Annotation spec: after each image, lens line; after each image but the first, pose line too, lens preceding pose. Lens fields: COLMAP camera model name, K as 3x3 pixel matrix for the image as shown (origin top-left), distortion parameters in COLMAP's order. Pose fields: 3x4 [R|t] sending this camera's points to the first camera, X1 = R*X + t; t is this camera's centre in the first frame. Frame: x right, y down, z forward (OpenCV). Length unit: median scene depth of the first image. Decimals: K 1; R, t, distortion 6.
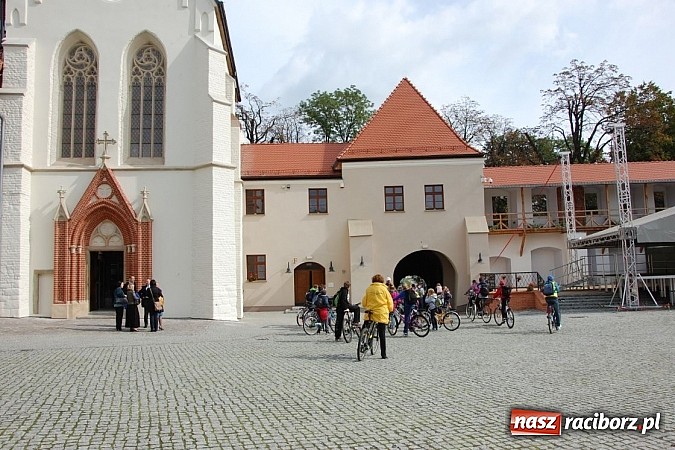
lens RADIAL K [[531.6, 0, 337.5], [0, 531.6, 225.0], [0, 0, 1]] dist [-0.159548, 0.128629]
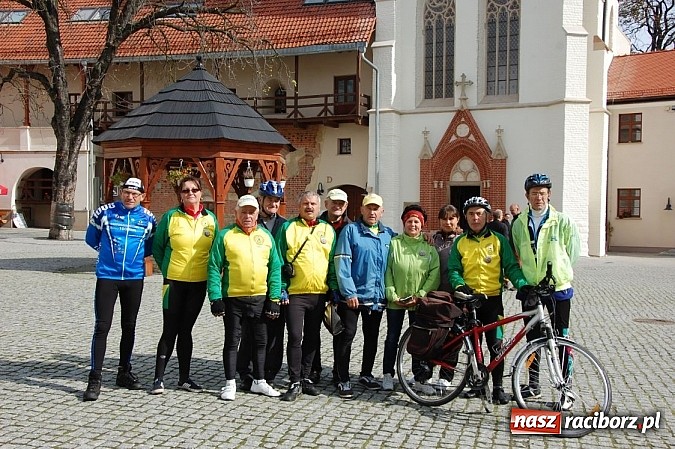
lens RADIAL K [[752.8, 0, 337.5], [0, 752.8, 224.5], [0, 0, 1]] dist [-0.008055, 0.289140]
pose [[0.821886, 0.044549, -0.567907, 0.223131], [0.023206, 0.993491, 0.111519, -0.048757], [0.569178, -0.104835, 0.815503, -0.427716]]
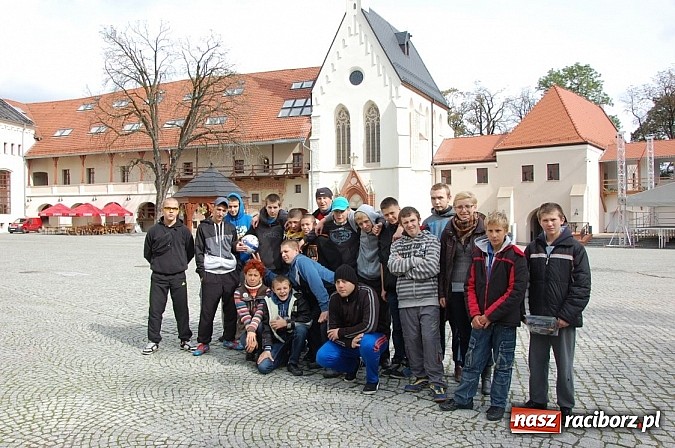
lens RADIAL K [[534.7, 0, 337.5], [0, 534.7, 224.0], [0, 0, 1]] dist [-0.146589, 0.108715]
pose [[0.813415, 0.025588, -0.581121, 0.756542], [0.038228, 0.994521, 0.097301, -0.099552], [0.580426, -0.101361, 0.807980, -0.820879]]
